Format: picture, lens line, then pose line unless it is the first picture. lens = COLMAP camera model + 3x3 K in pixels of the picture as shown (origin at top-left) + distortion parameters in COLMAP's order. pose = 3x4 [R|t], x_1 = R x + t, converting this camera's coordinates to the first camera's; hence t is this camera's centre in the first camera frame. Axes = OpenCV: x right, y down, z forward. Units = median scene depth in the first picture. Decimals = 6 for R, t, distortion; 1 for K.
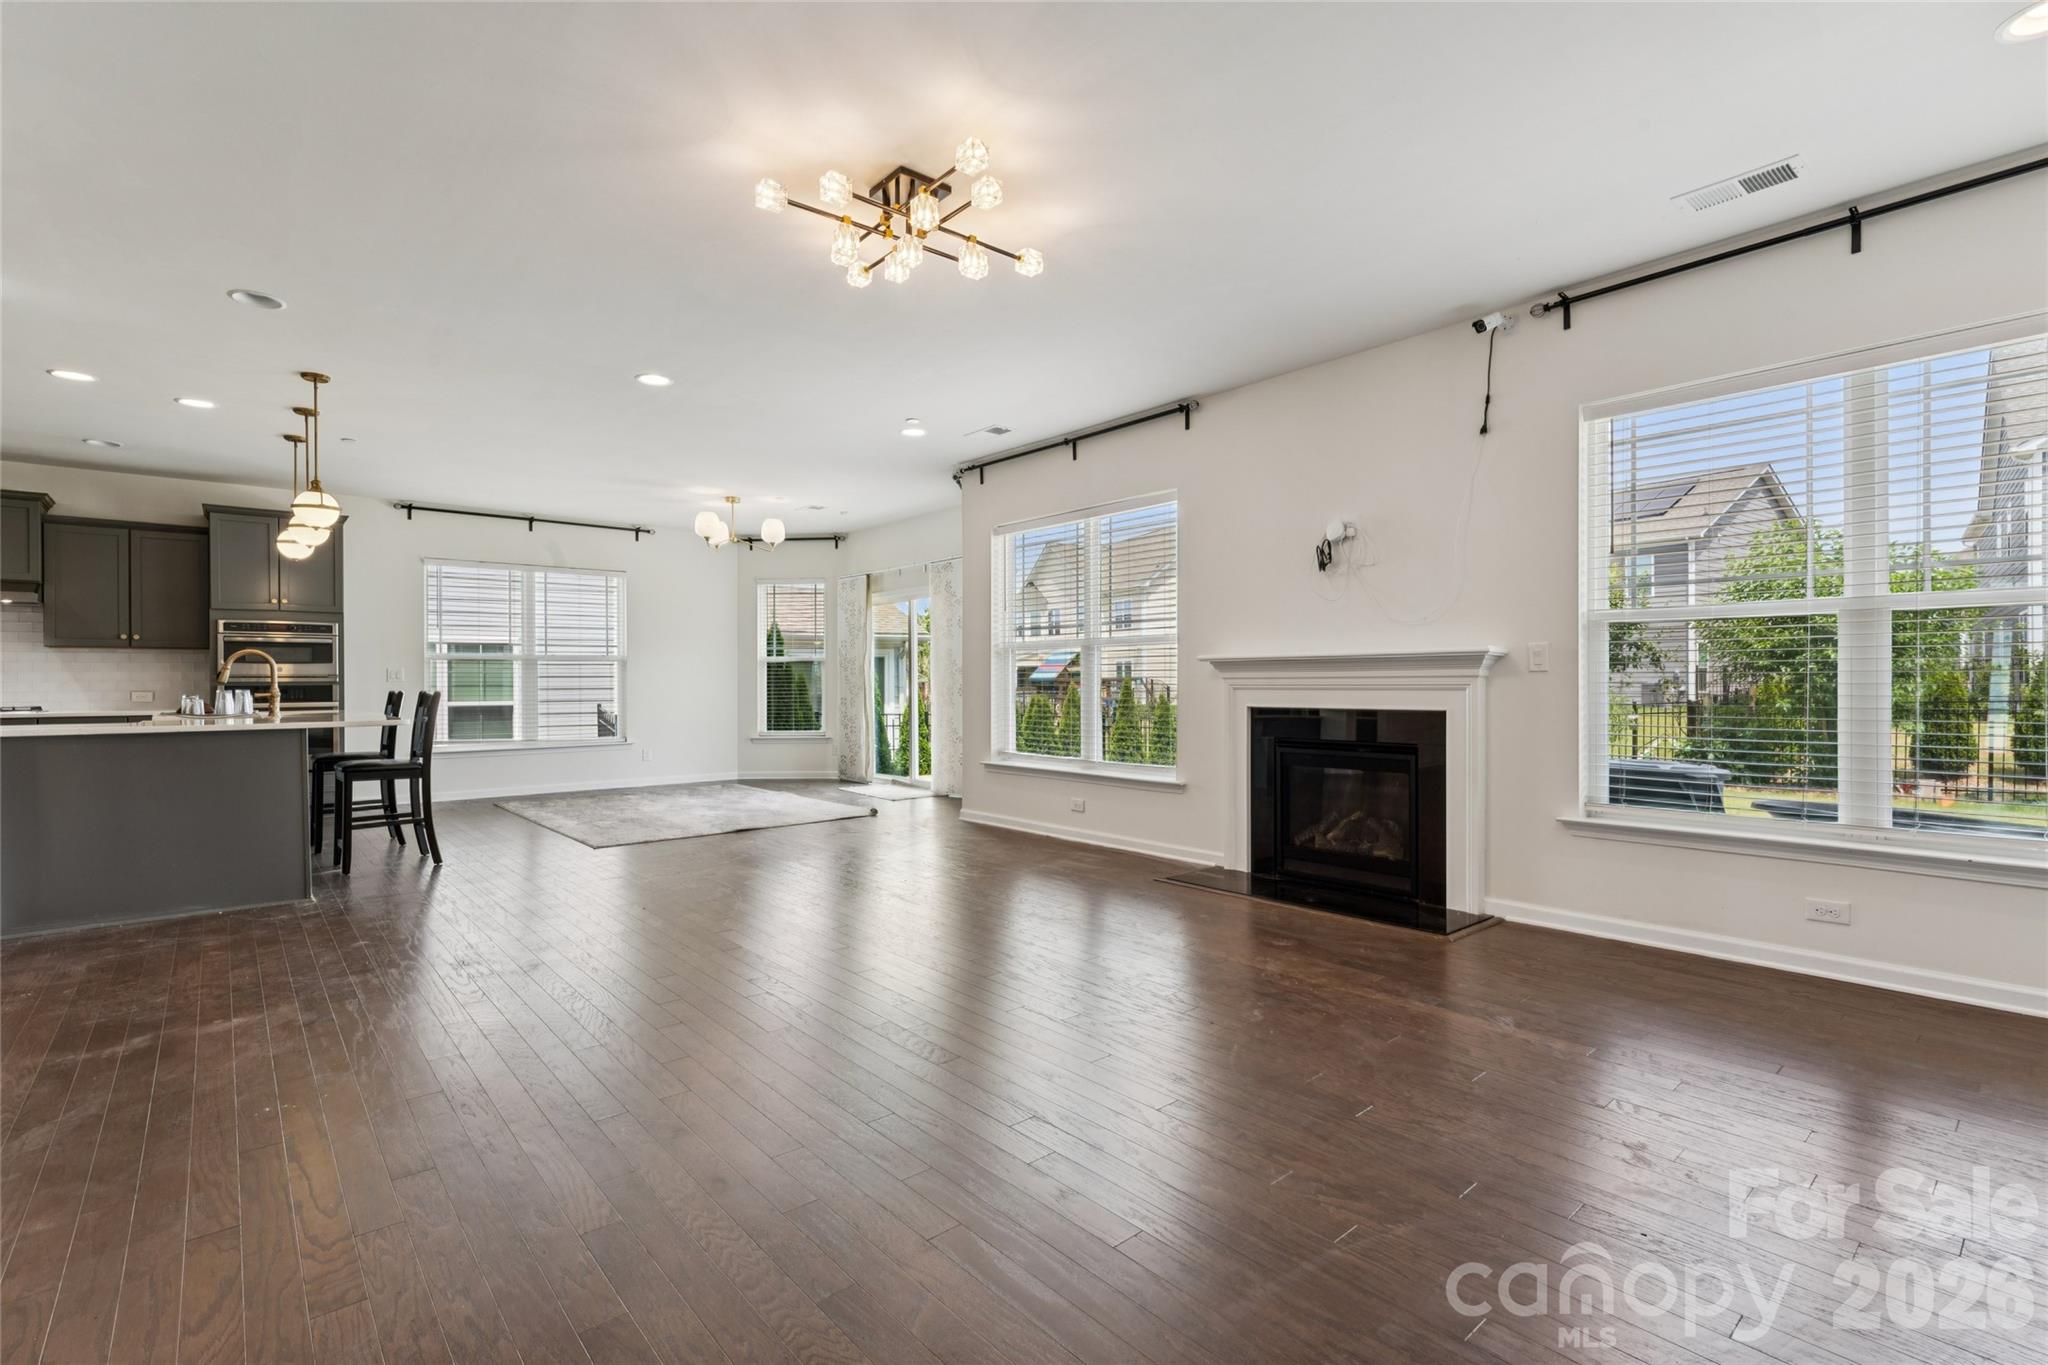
lens RADIAL K [[929.2, 0, 1014.1], [0, 929.2, 684.2], [0, 0, 1]] dist [-0.002214, -0.000185]
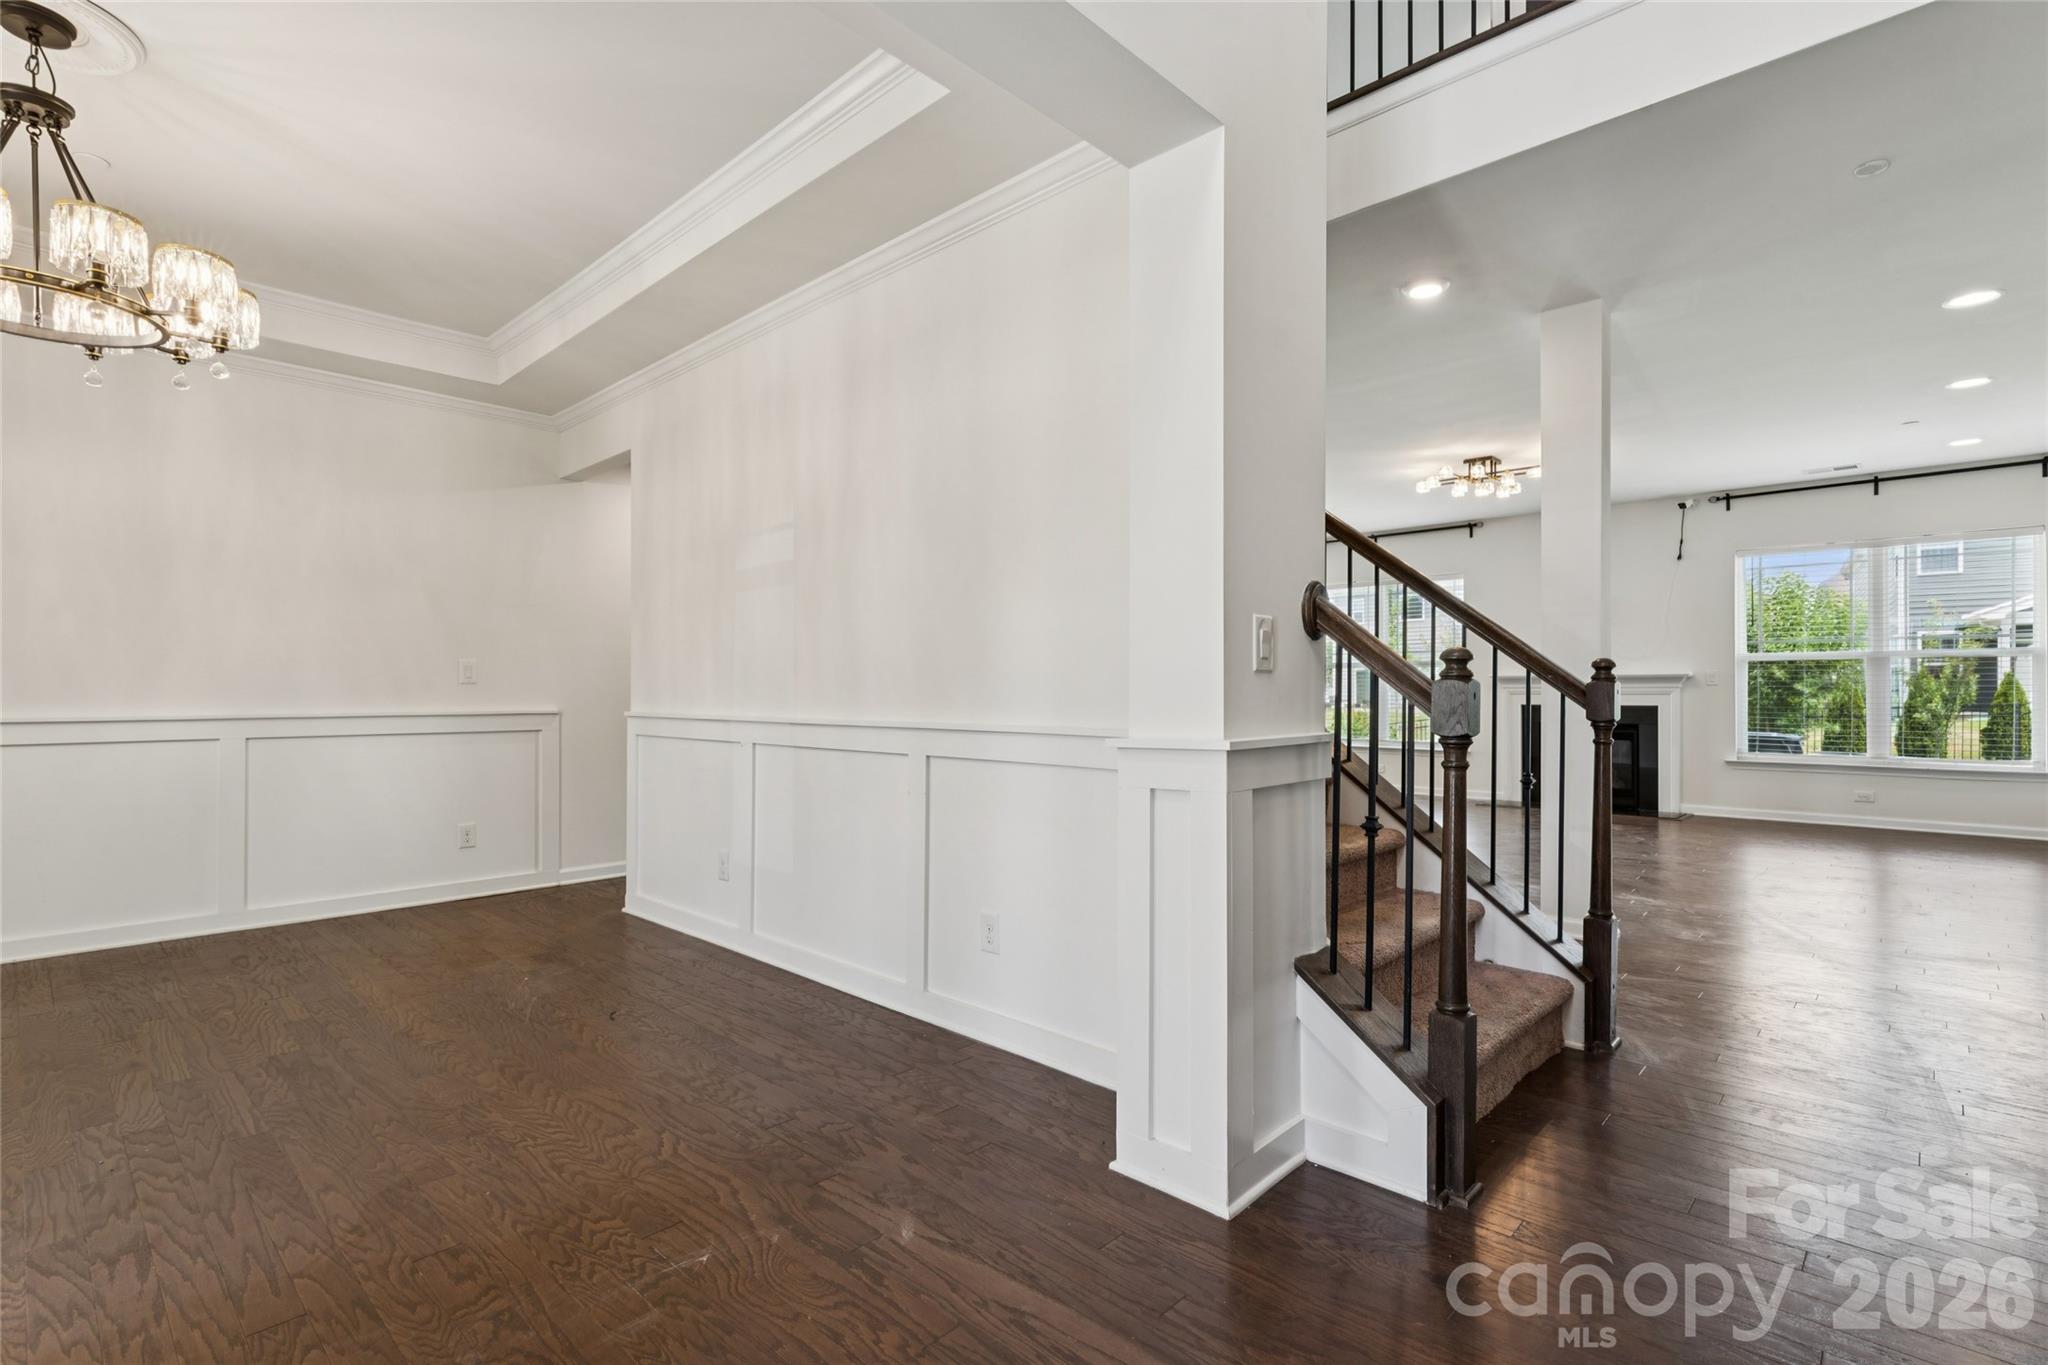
lens RADIAL K [[929.2, 0, 1040.1], [0, 929.2, 683.2], [0, 0, 1]] dist [-0.002214, -0.000185]
pose [[0.995828, 0.005446, 0.091085, -0.754927], [-0.004513, 0.999935, -0.010453, 0.006828], [-0.091136, 0.009998, 0.995788, -0.599556]]
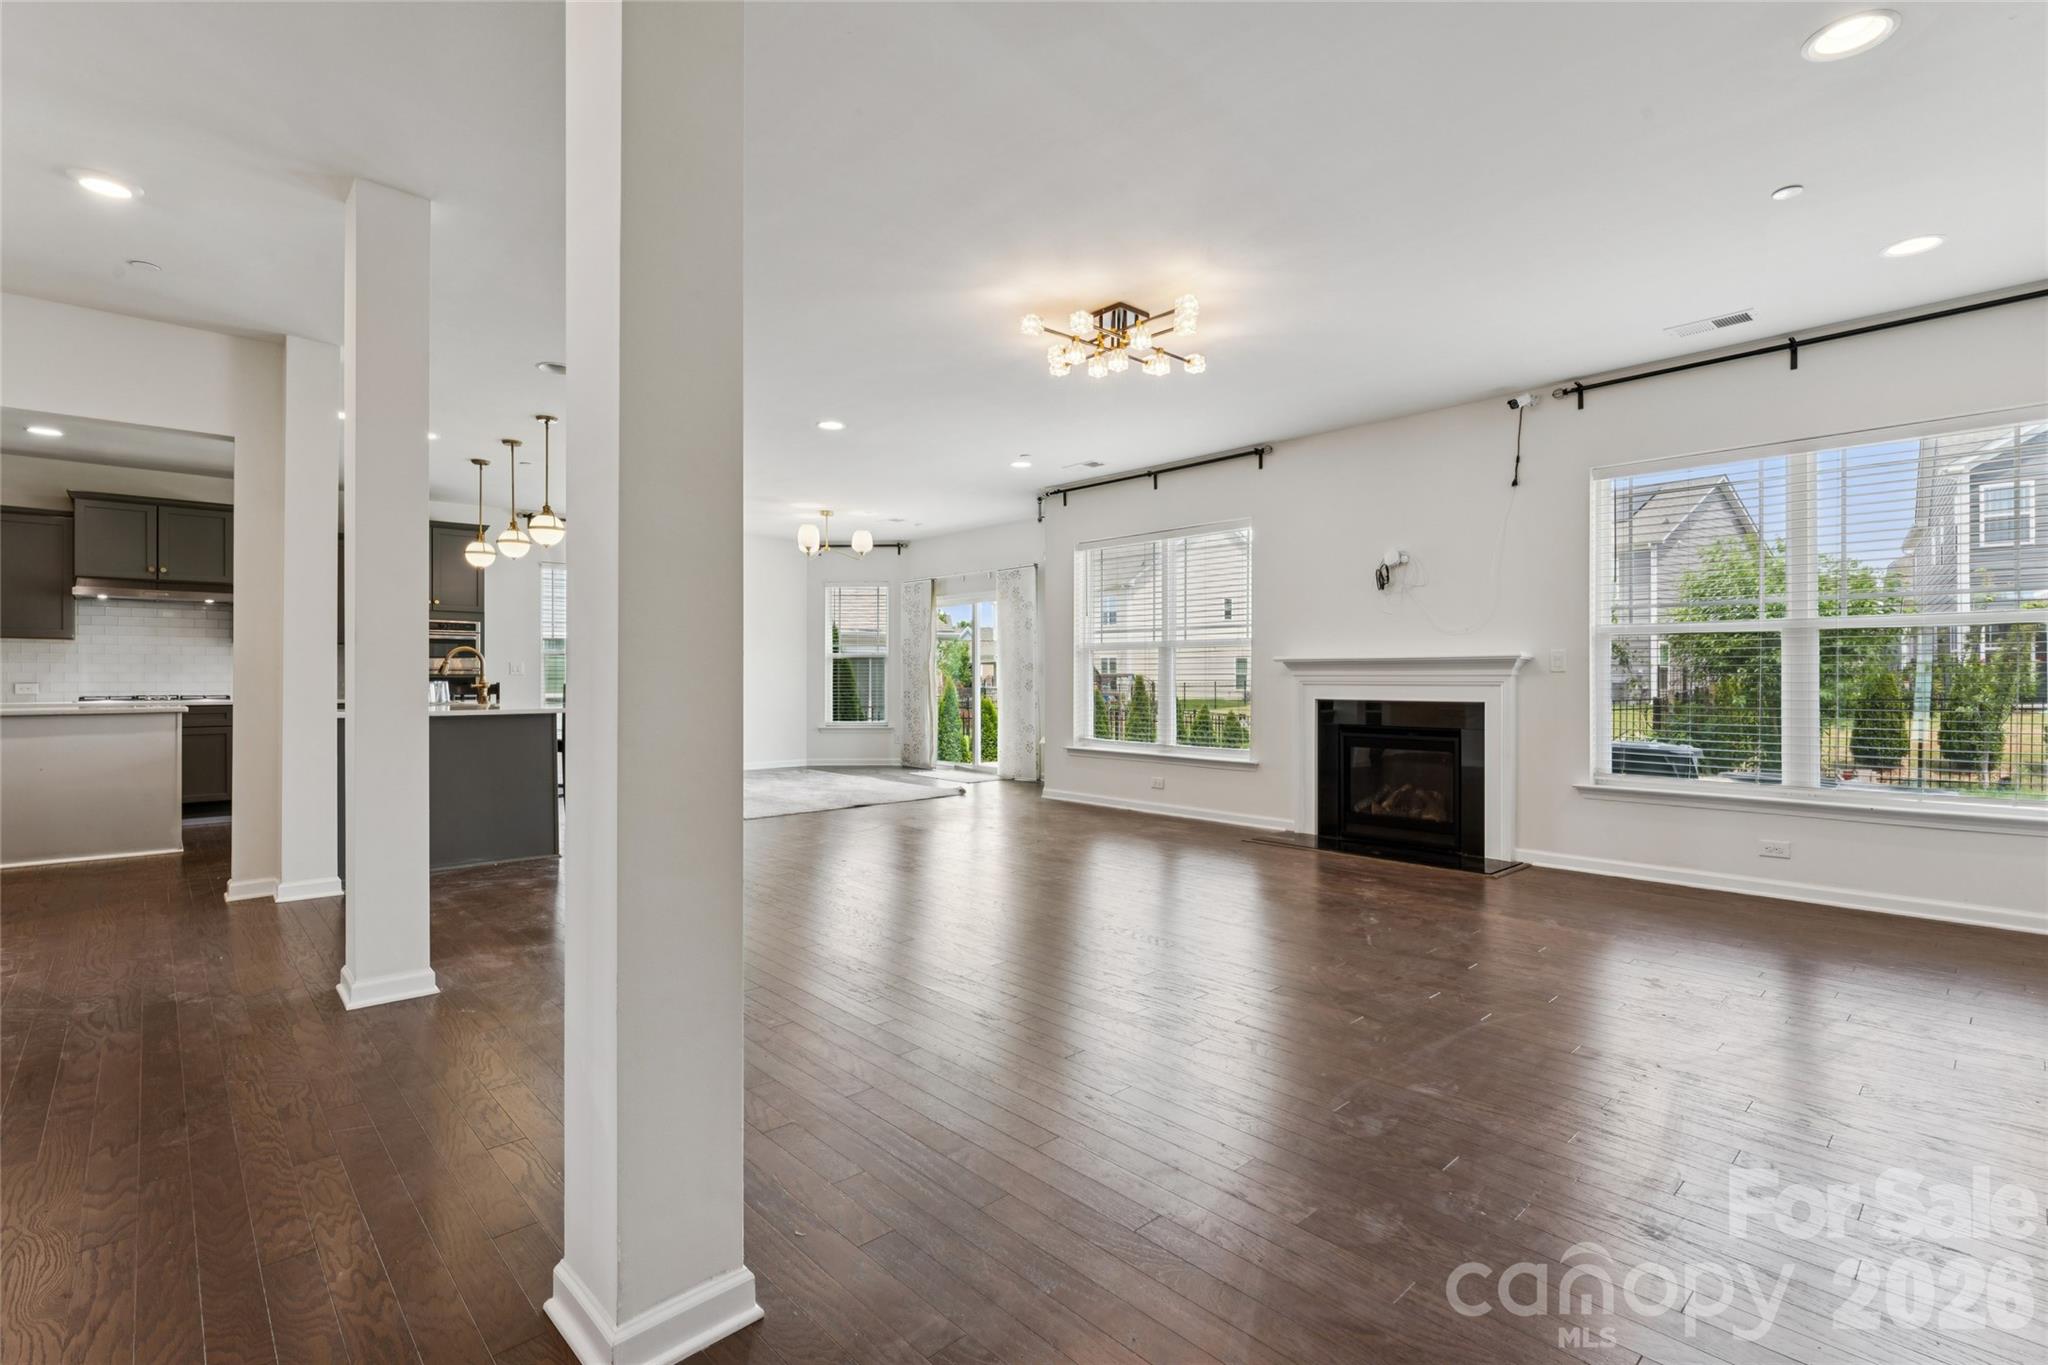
lens RADIAL K [[929.2, 0, 1023.1], [0, 929.2, 673.3], [0, 0, 1]] dist [-0.002214, -0.000185]
pose [[0.999318, 0.005504, 0.036523, -0.170016], [-0.005239, 0.999959, -0.007330, 0.001252], [-0.036561, 0.007134, 0.999306, -0.198549]]
